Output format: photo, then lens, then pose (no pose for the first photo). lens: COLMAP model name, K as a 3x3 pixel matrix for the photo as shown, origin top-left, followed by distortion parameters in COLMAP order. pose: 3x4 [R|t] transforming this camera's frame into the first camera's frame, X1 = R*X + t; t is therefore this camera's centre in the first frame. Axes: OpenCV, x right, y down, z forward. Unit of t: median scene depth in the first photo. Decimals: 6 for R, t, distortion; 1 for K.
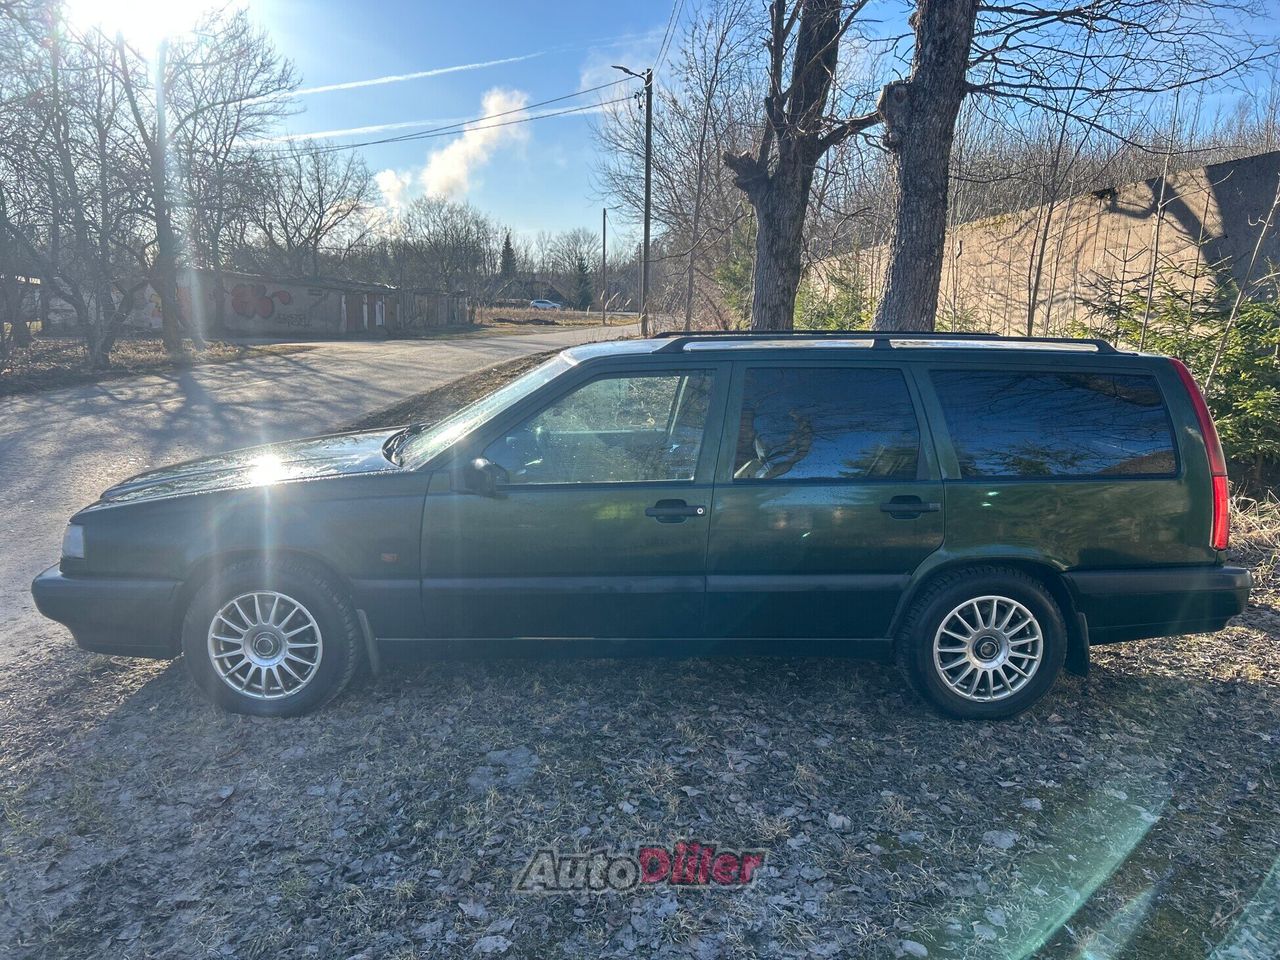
lens RADIAL K [[978.9, 0, 643.2], [0, 978.9, 481.8], [0, 0, 1]] dist [-0.005798, 0.003493]
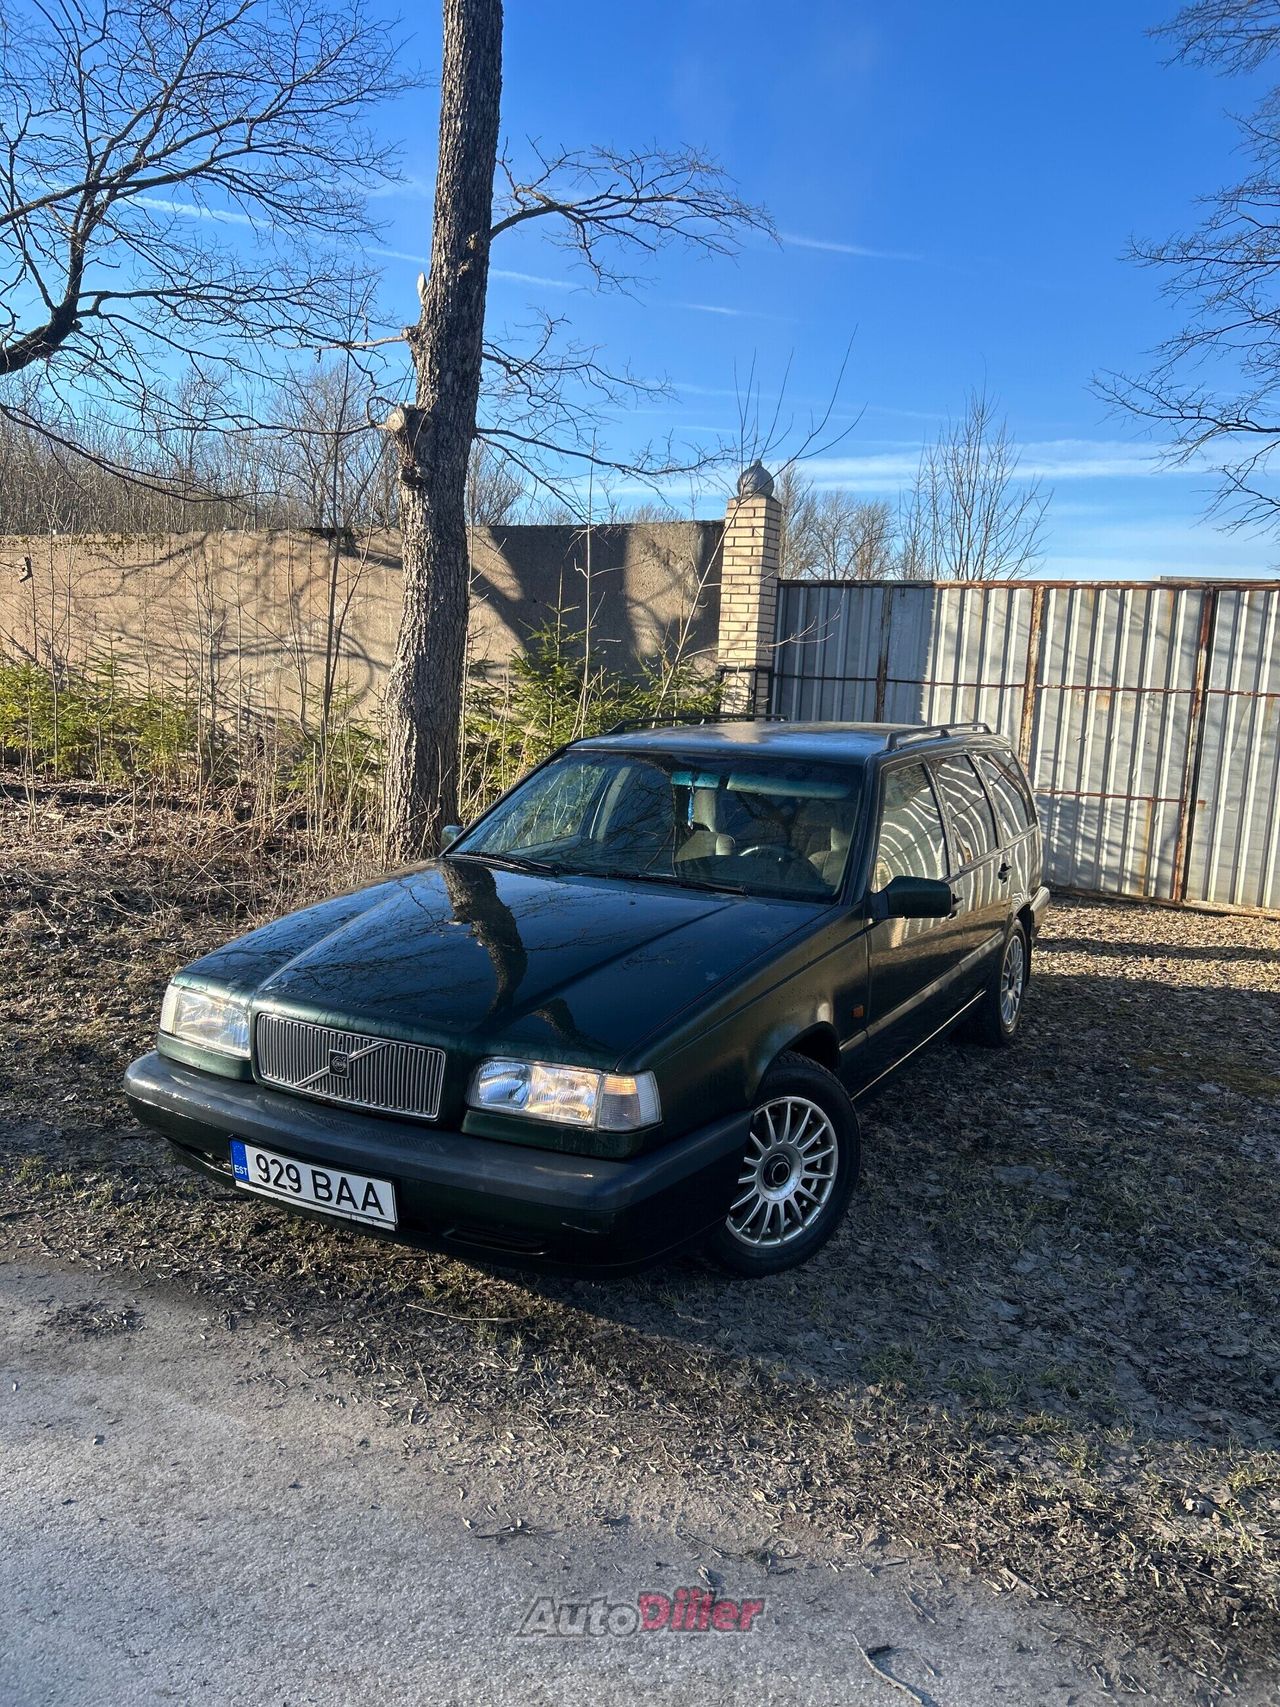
lens RADIAL K [[1305.4, 0, 644.7], [0, 1305.4, 847.0], [0, 0, 1]] dist [-0.005798, 0.003493]
pose [[0.464406, -0.108708, 0.878925, -0.680680], [0.118517, 0.991140, 0.059965, -0.078552], [-0.877656, 0.076319, 0.473175, 0.328800]]
